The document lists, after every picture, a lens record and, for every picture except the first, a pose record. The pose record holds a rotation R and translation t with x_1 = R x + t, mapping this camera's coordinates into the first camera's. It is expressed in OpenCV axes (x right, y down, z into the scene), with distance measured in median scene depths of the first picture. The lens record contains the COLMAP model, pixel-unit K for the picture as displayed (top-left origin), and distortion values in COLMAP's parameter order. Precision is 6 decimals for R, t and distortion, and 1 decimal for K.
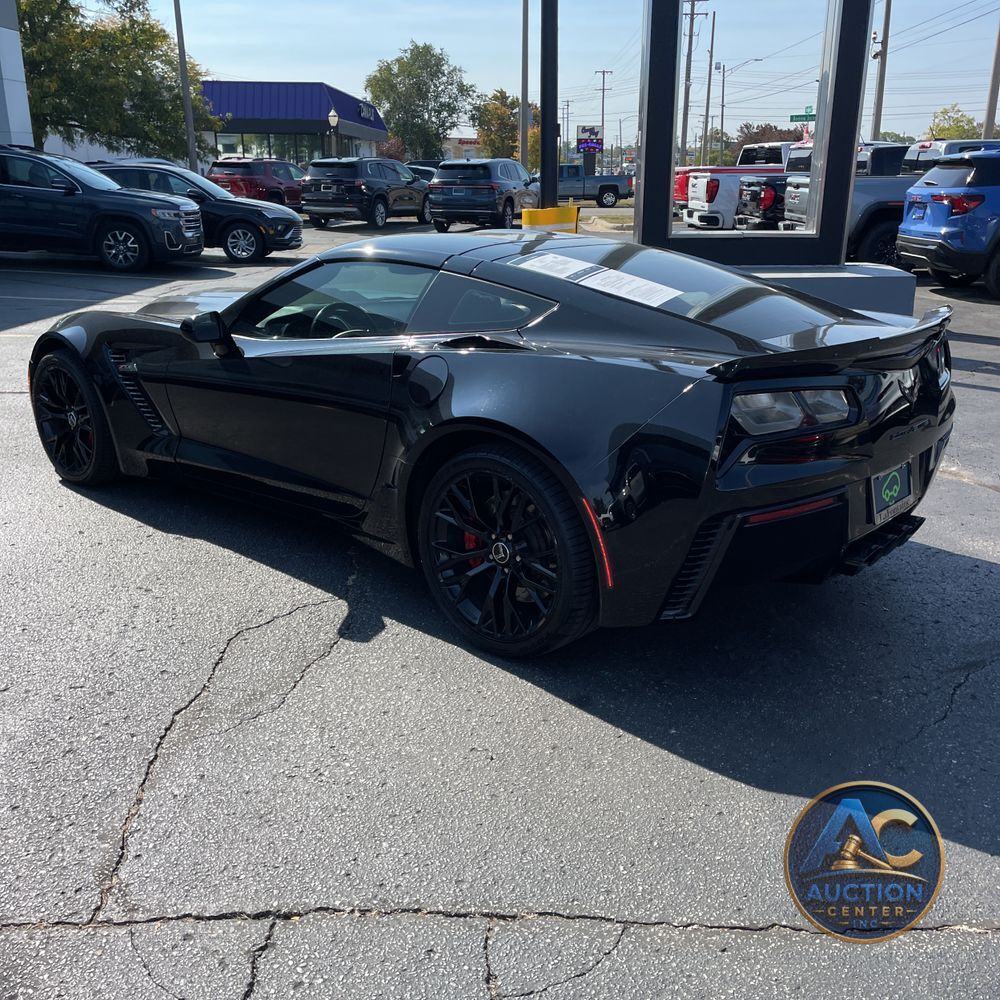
lens RADIAL K [[1016.4, 0, 535.8], [0, 1016.4, 519.9], [0, 0, 1]] dist [0.093519, -0.109695]
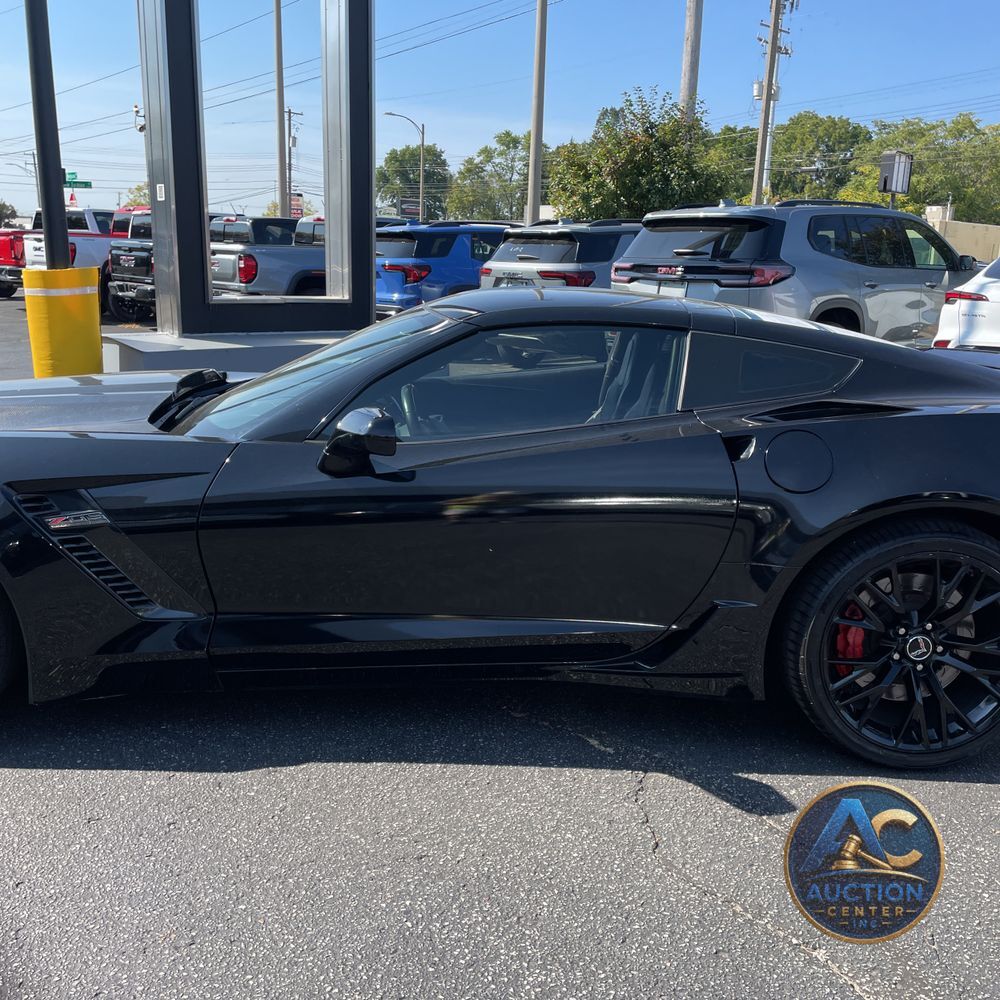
lens RADIAL K [[1010.7, 0, 505.5], [0, 1010.7, 495.8], [0, 0, 1]] dist [0.092364, -0.117563]
pose [[0.743179, -0.139076, 0.654480, -0.621015], [0.194552, 0.980813, -0.012496, -0.111084], [-0.640184, 0.136617, 0.755976, 0.415284]]
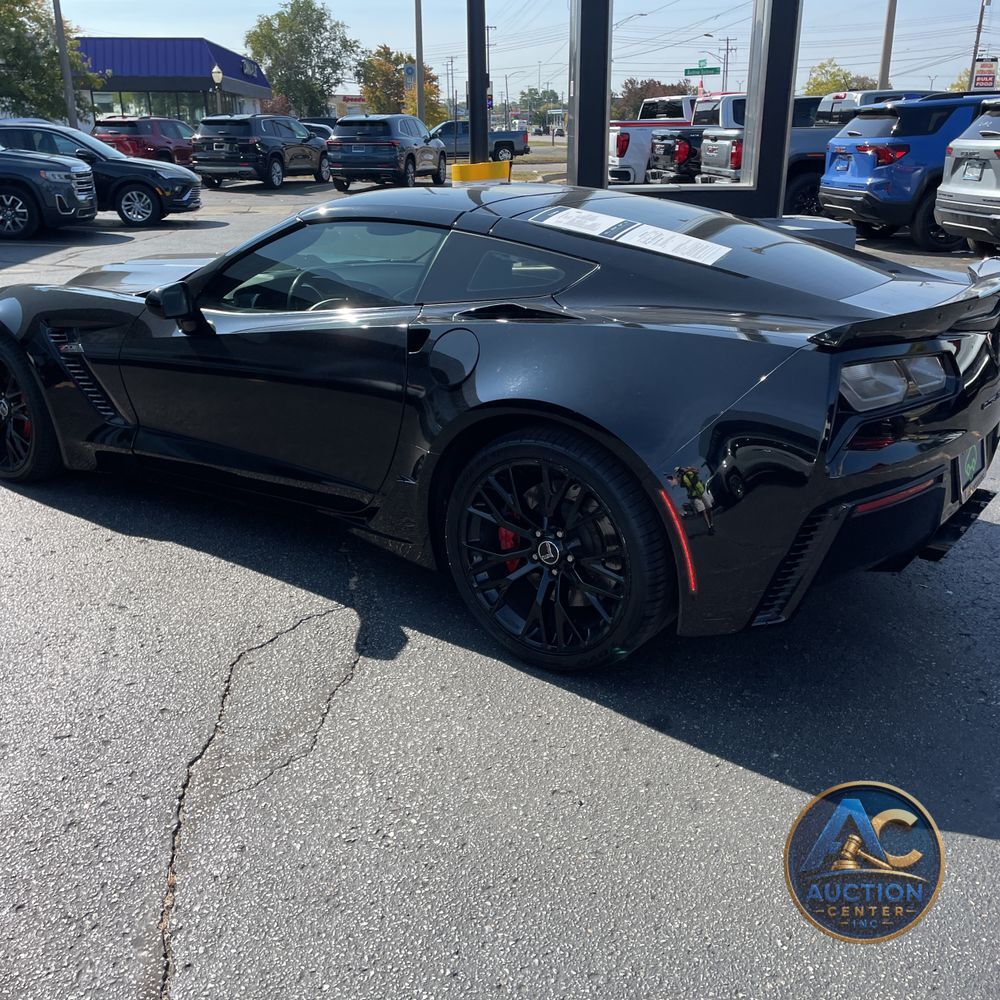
lens RADIAL K [[1010.7, 0, 505.5], [0, 1010.7, 495.8], [0, 0, 1]] dist [0.092364, -0.117563]
pose [[0.996455, -0.038453, 0.074832, -0.100692], [0.037149, 0.999134, 0.018743, -0.025508], [-0.075488, -0.015896, 0.997020, 0.102798]]
